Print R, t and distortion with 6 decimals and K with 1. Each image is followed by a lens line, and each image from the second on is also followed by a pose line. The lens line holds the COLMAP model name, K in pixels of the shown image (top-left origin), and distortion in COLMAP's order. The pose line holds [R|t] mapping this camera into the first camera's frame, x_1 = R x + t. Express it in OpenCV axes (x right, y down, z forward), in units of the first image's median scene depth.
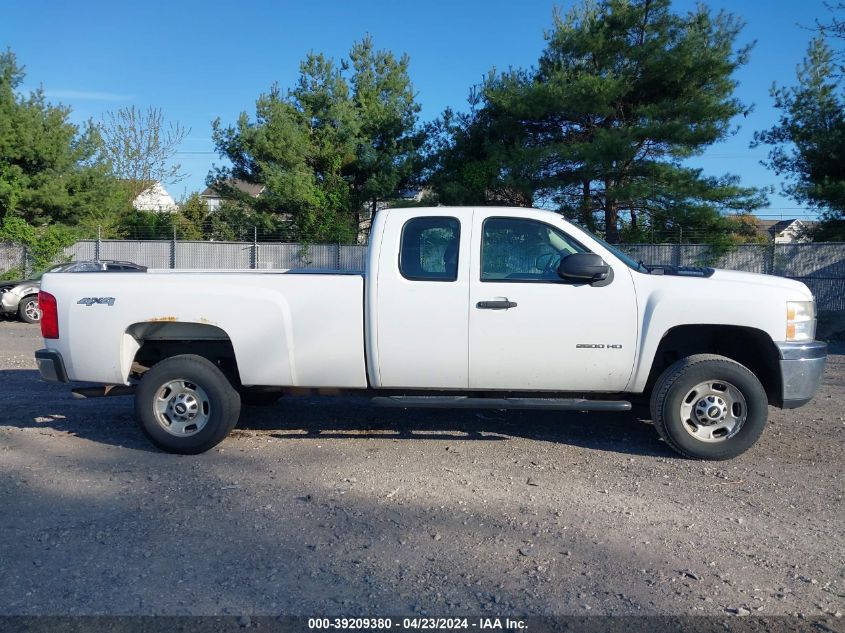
lens RADIAL K [[670.4, 0, 425.6], [0, 670.4, 313.9], [0, 0, 1]] dist [0.031234, 0.013918]
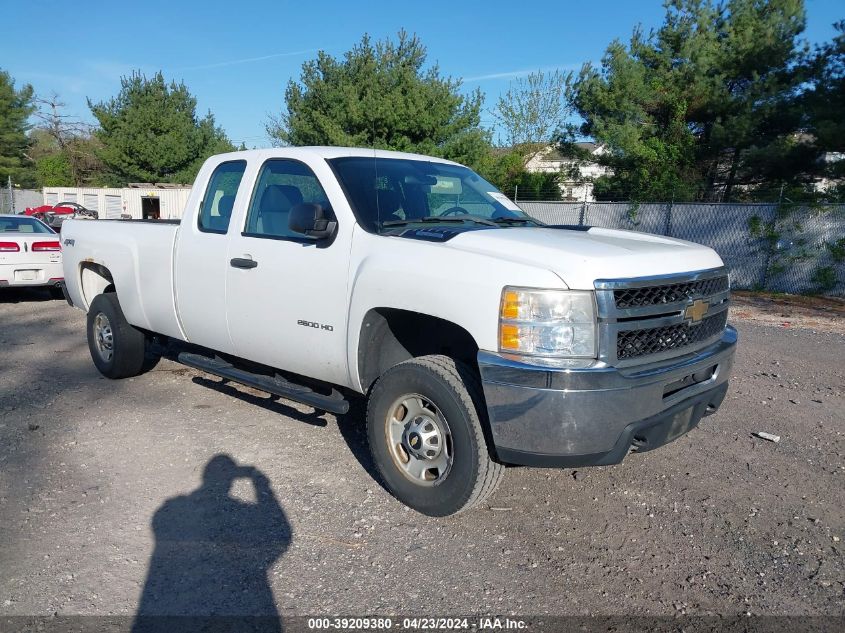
lens RADIAL K [[670.4, 0, 425.6], [0, 670.4, 313.9], [0, 0, 1]] dist [0.031234, 0.013918]
pose [[0.774509, 0.105406, -0.623719, 0.187802], [-0.070198, 0.994251, 0.080855, -0.008016], [0.628656, -0.018839, 0.777456, 0.108367]]
